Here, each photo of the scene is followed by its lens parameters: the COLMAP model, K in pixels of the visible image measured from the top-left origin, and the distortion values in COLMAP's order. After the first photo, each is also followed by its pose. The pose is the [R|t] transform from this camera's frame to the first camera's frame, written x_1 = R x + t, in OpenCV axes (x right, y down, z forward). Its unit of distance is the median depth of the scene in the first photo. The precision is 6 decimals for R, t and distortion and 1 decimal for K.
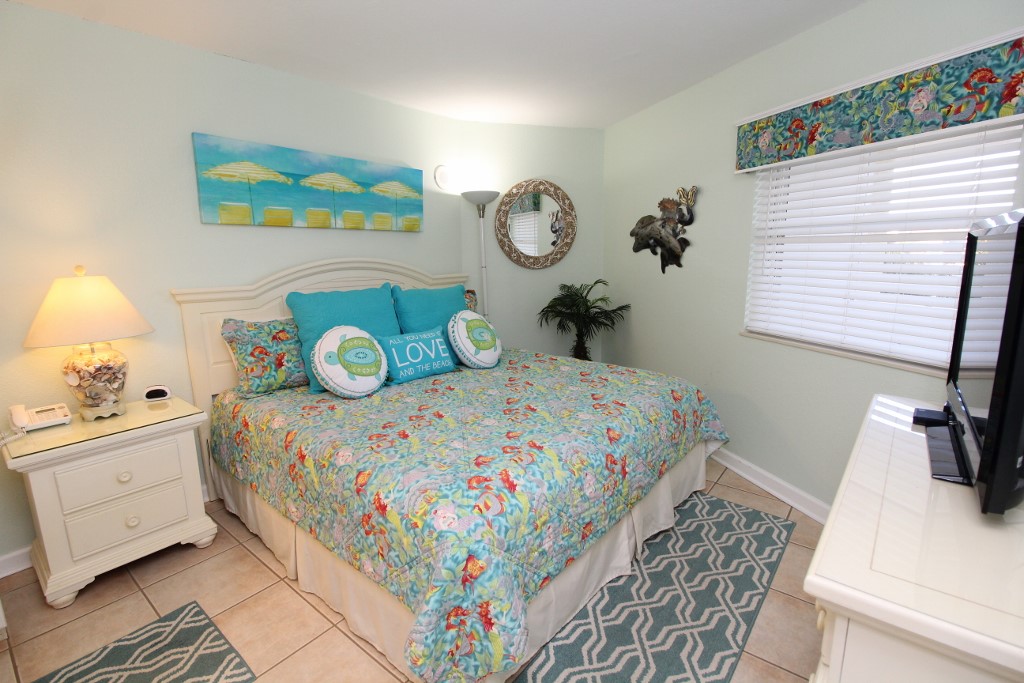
lens RADIAL K [[472.2, 0, 507.4], [0, 472.2, 336.1], [0, 0, 1]] dist [0.009315, -0.010635]
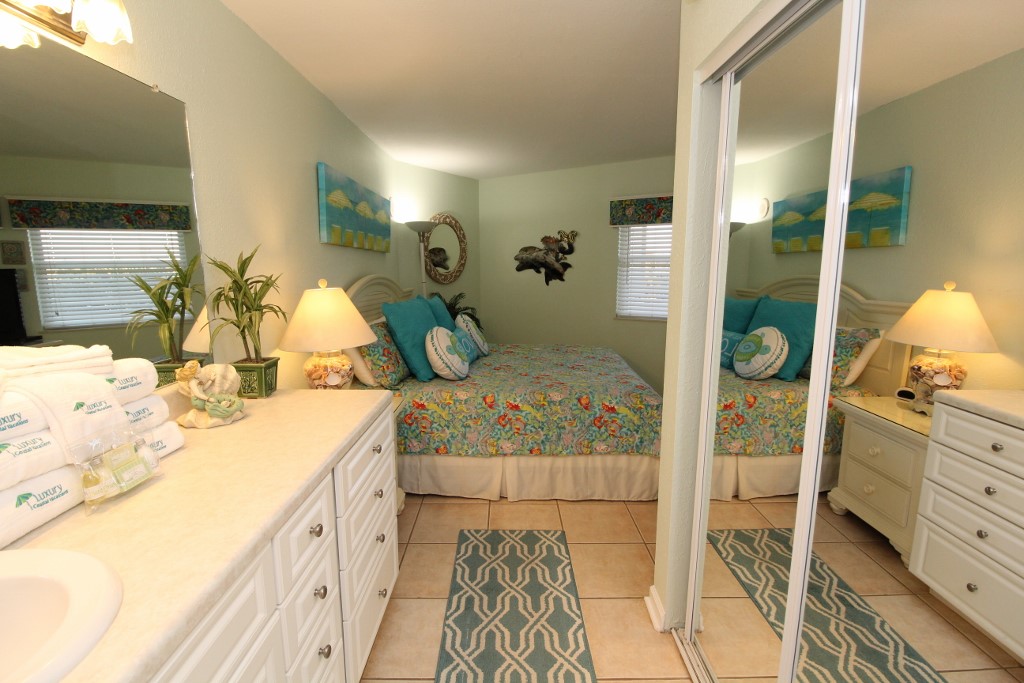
lens RADIAL K [[494.3, 0, 515.7], [0, 494.3, 322.5], [0, 0, 1]] dist [0.093203, 0.000019]
pose [[0.765880, -0.061315, 0.640054, -0.776576], [0.108175, 0.993541, -0.034263, 0.026524], [-0.633819, 0.095479, 0.767566, -0.127543]]
